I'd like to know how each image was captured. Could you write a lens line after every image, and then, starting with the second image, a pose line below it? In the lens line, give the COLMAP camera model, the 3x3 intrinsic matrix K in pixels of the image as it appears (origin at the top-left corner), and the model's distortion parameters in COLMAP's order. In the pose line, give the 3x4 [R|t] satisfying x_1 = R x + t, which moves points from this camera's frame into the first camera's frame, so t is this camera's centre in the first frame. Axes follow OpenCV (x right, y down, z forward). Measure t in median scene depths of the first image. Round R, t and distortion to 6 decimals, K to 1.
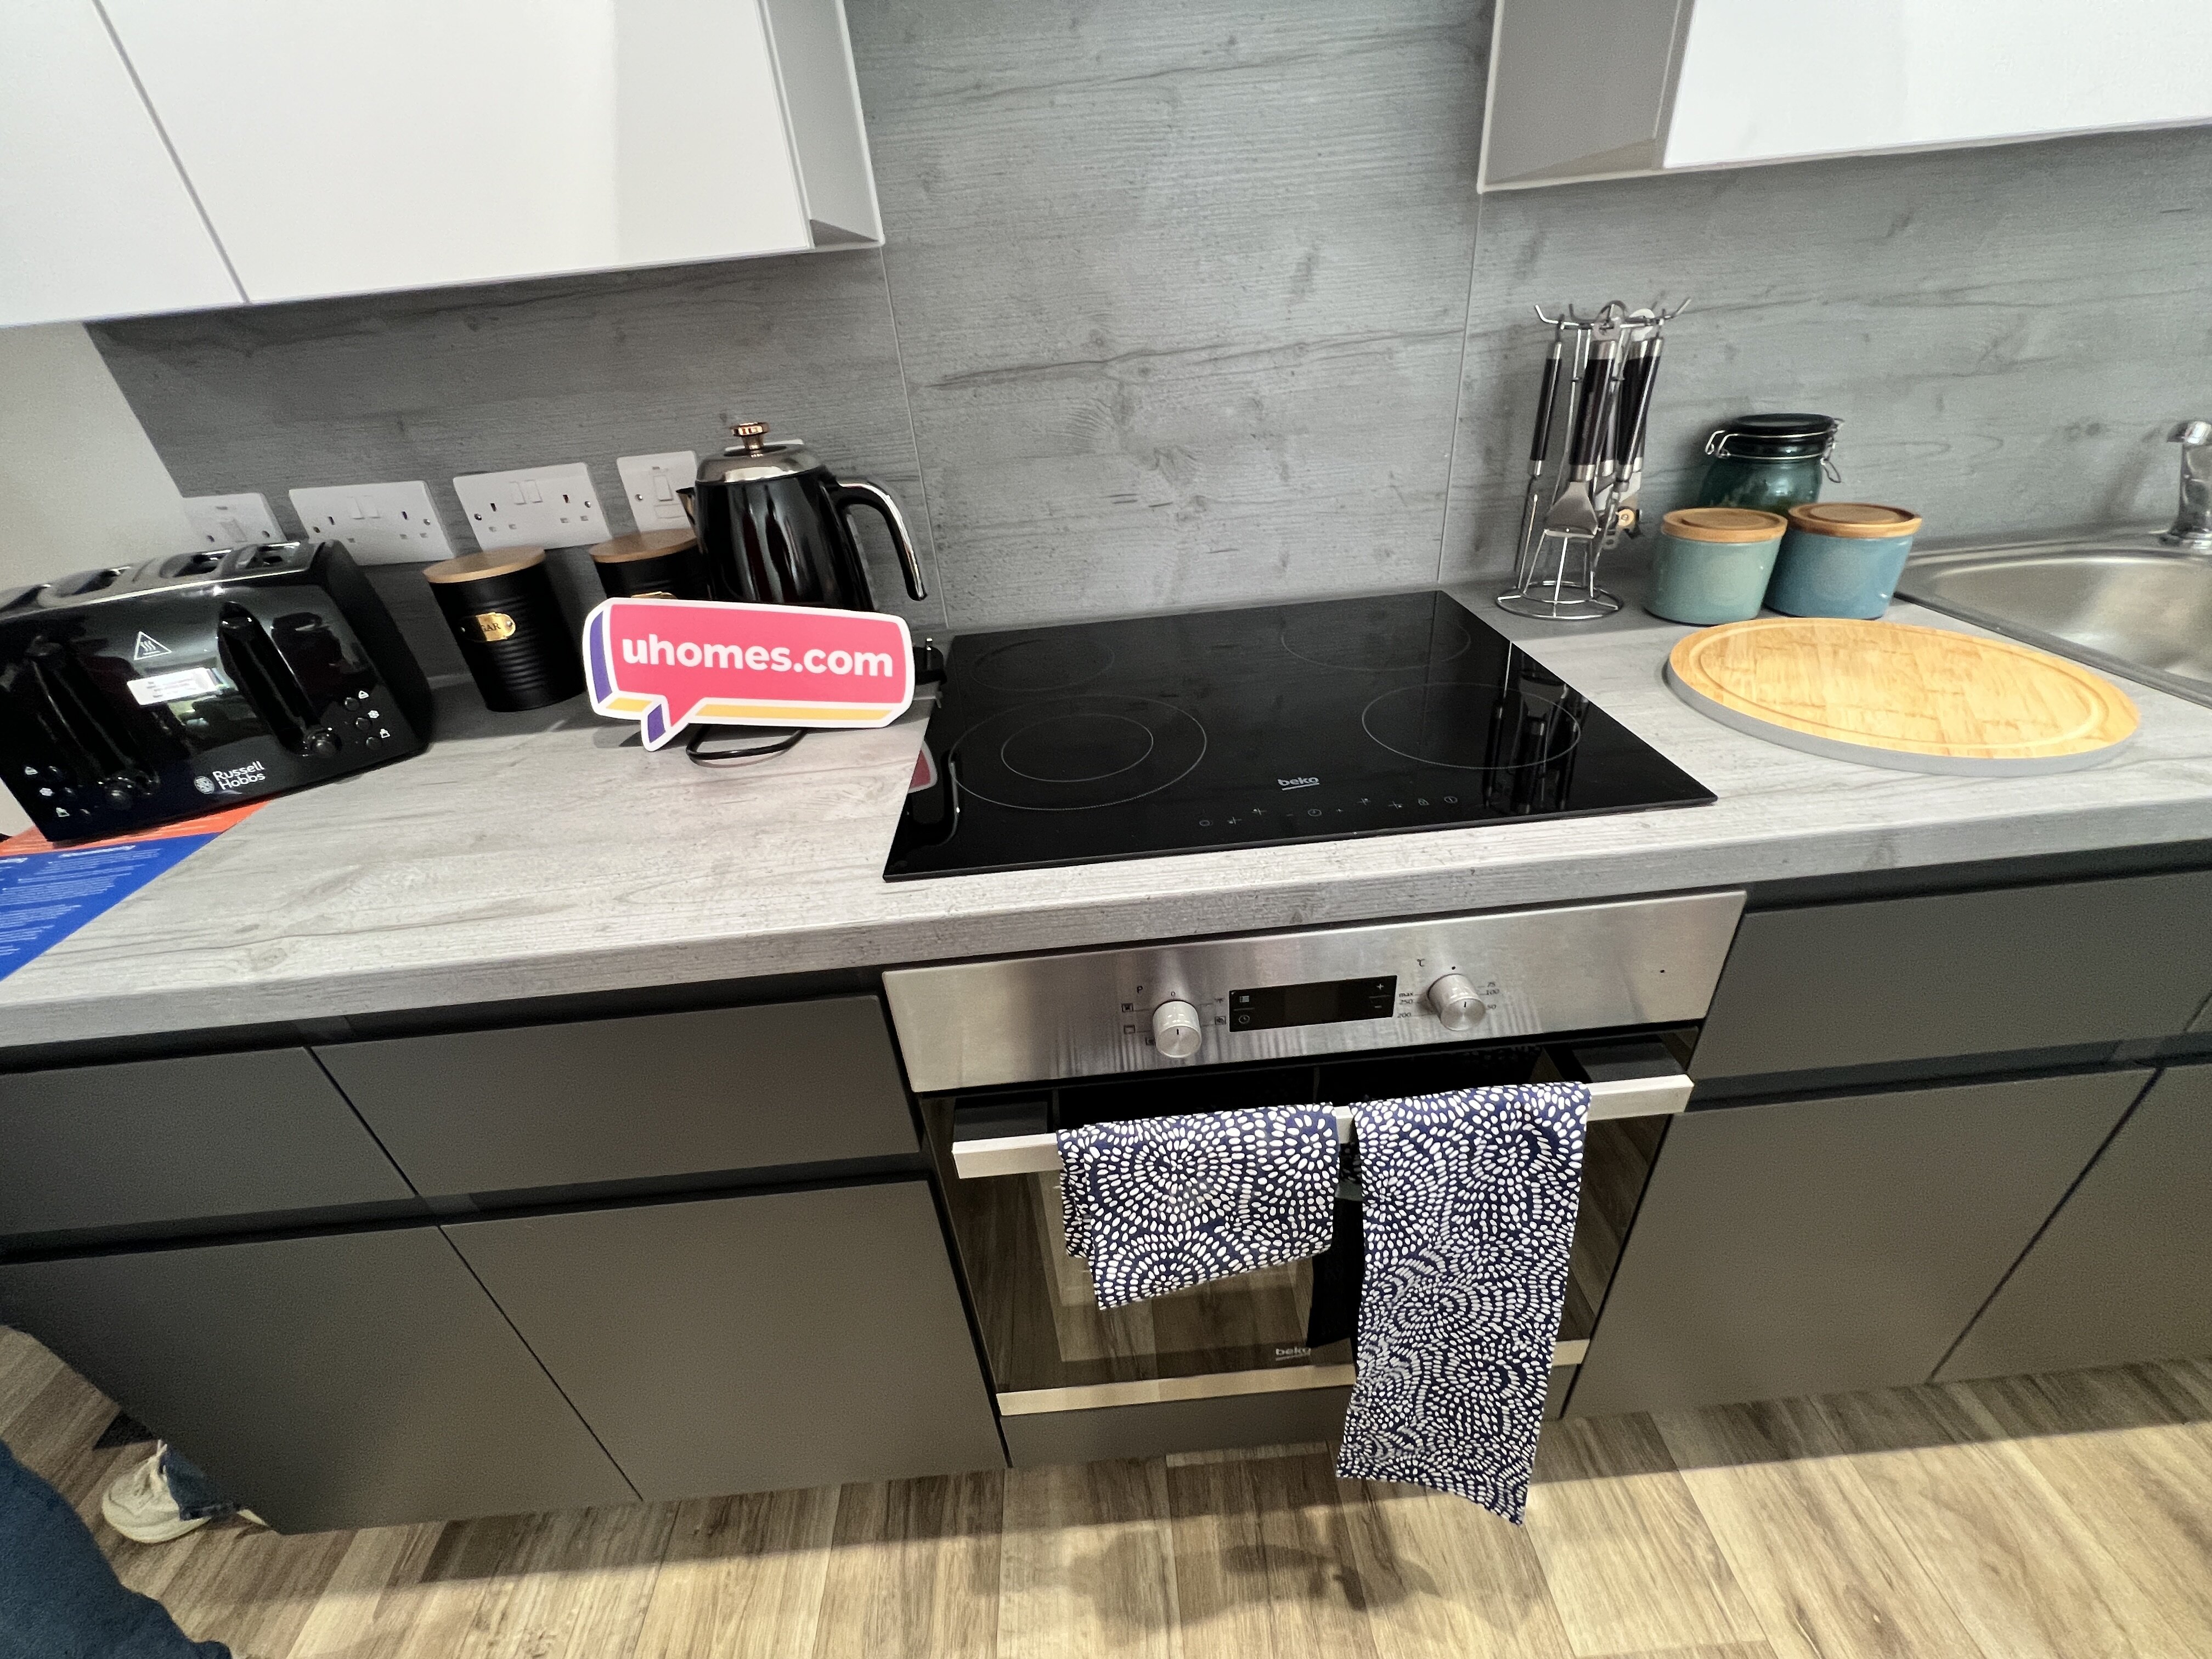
lens RADIAL K [[884.2, 0, 1107.3], [0, 884.2, 825.0], [0, 0, 1]] dist [-0.002734, 0.000096]
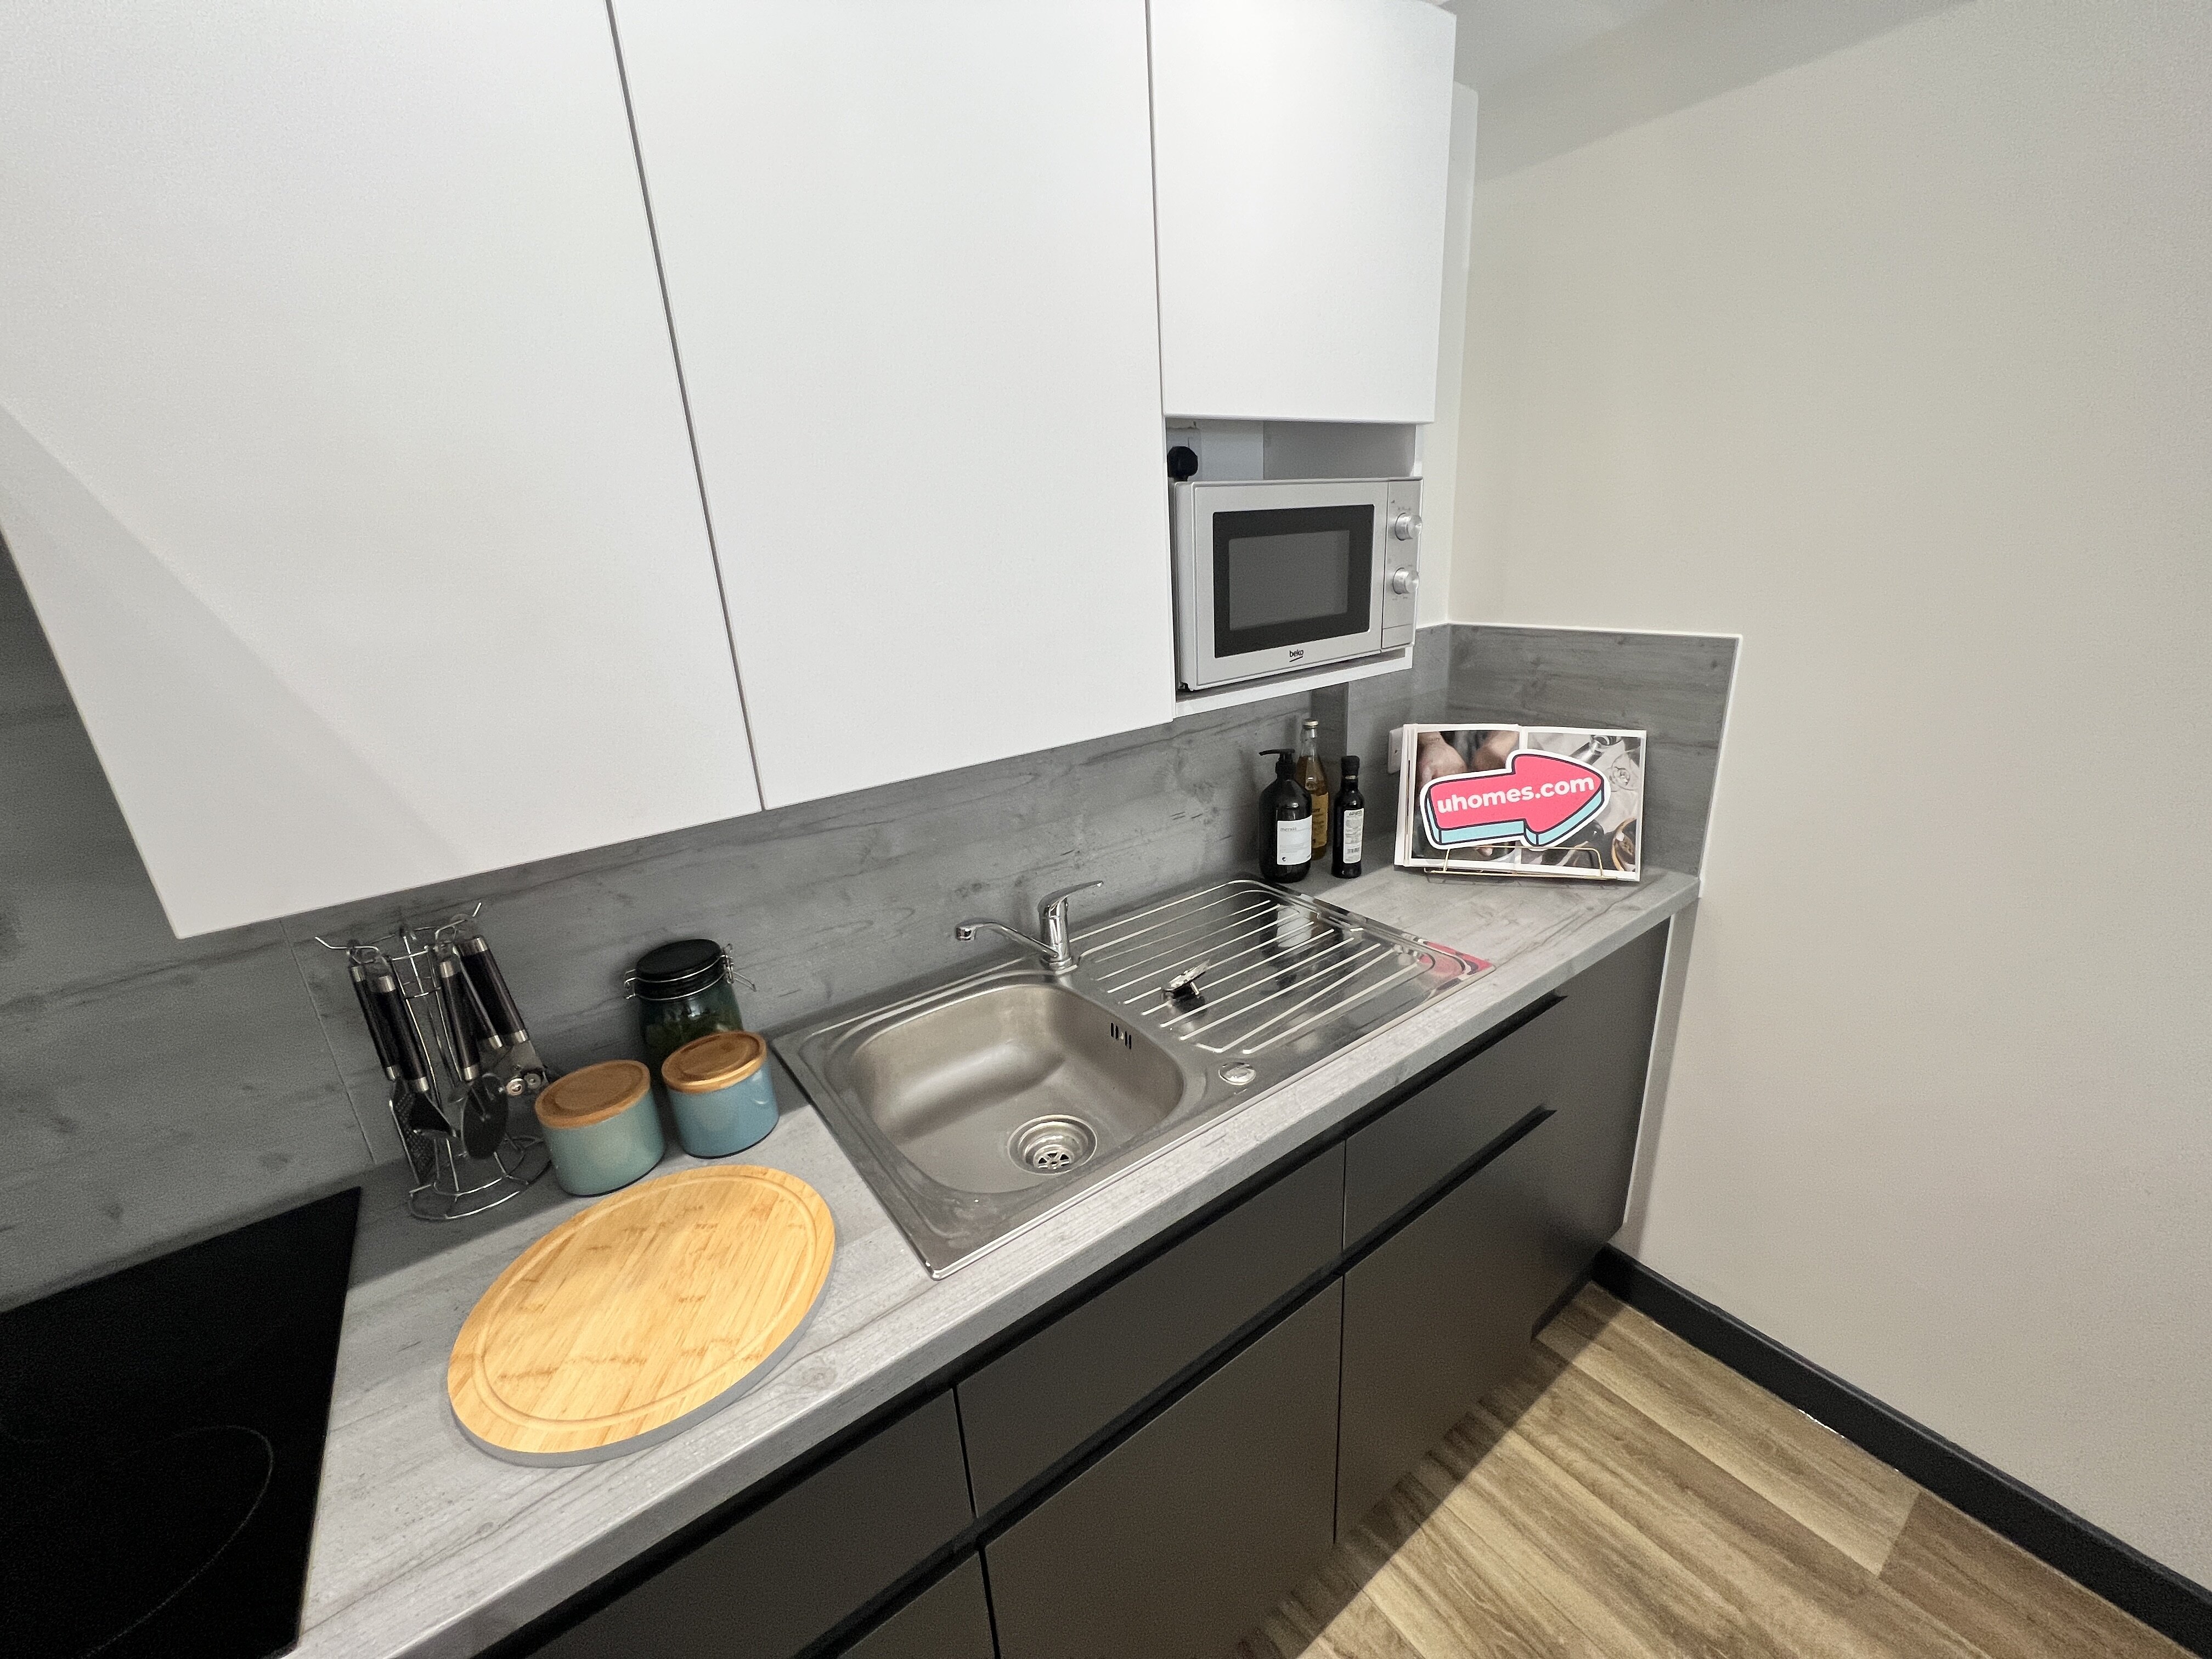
lens RADIAL K [[882.0, 0, 1106.1], [0, 882.0, 823.5], [0, 0, 1]] dist [-0.002767, 0.000581]
pose [[0.838369, -0.141159, 0.526509, 0.751032], [0.273464, 0.944463, -0.182229, -0.306783], [-0.471545, 0.296756, 0.830410, -0.251597]]
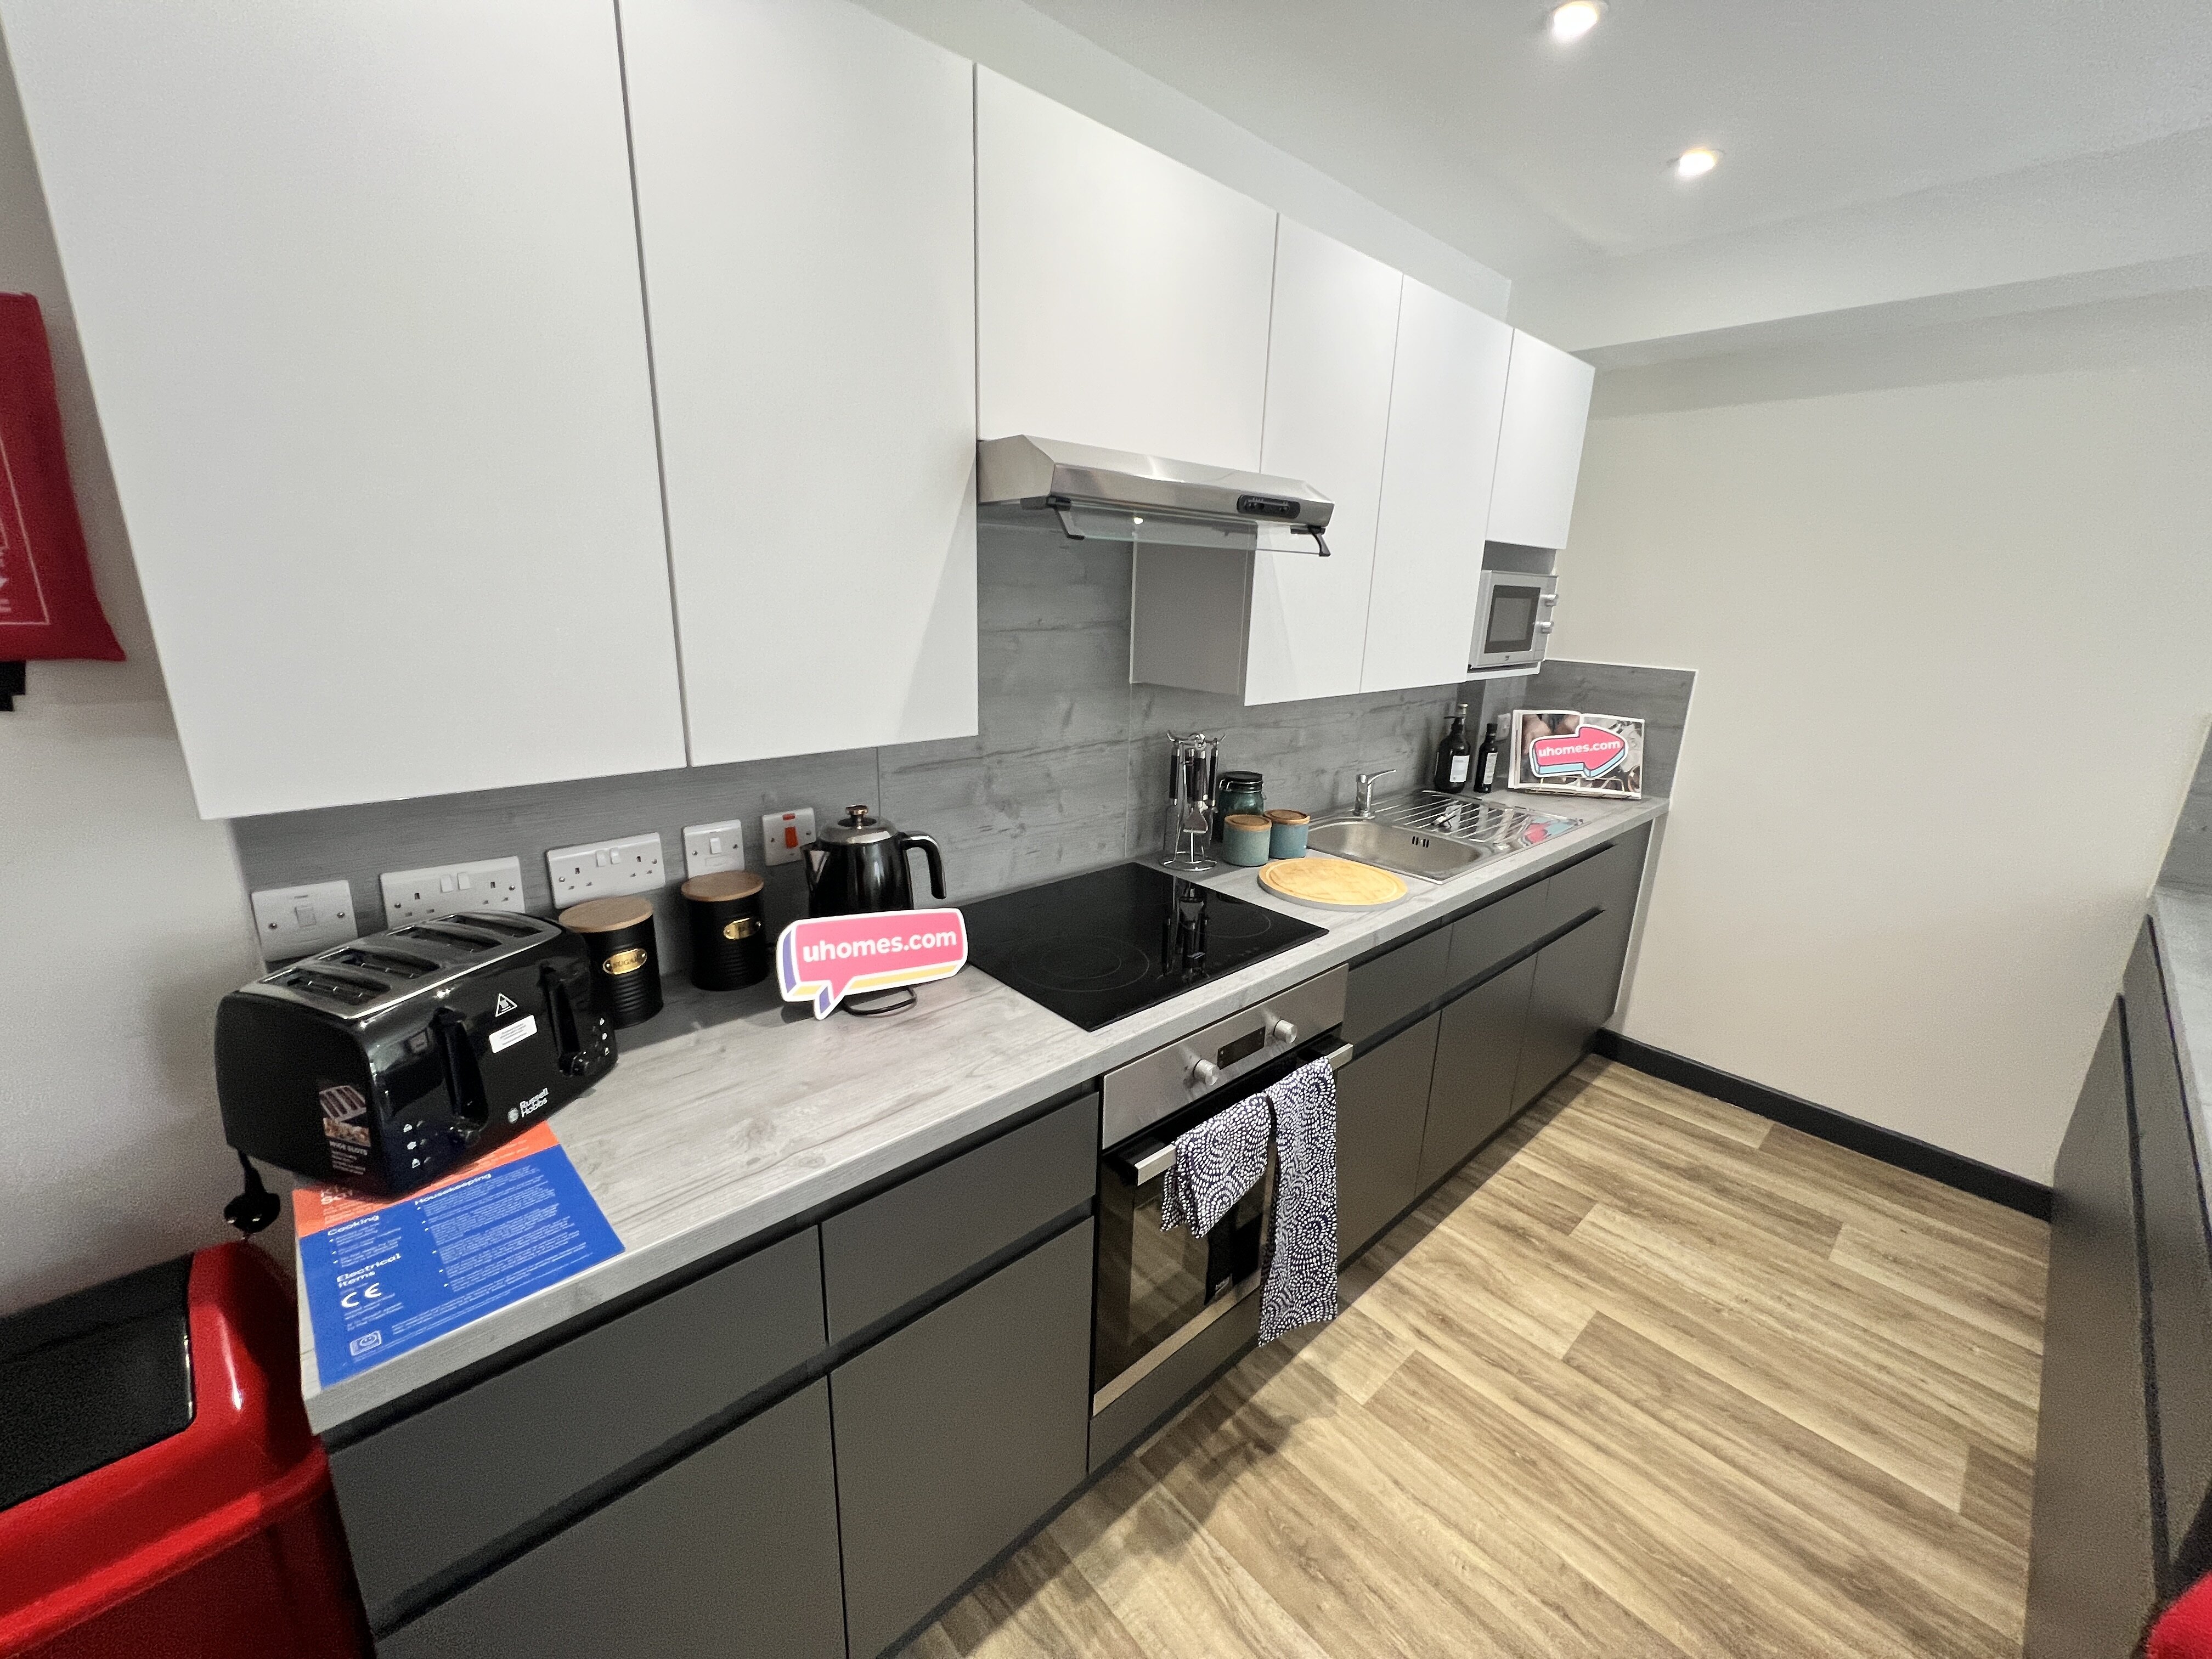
lens RADIAL K [[882.0, 0, 1106.1], [0, 882.0, 823.5], [0, 0, 1]] dist [-0.002767, 0.000581]
pose [[0.764384, -0.067122, 0.641258, -1.085841], [0.248448, 0.948426, -0.196878, 0.013510], [-0.594971, 0.309810, 0.741638, -0.476553]]
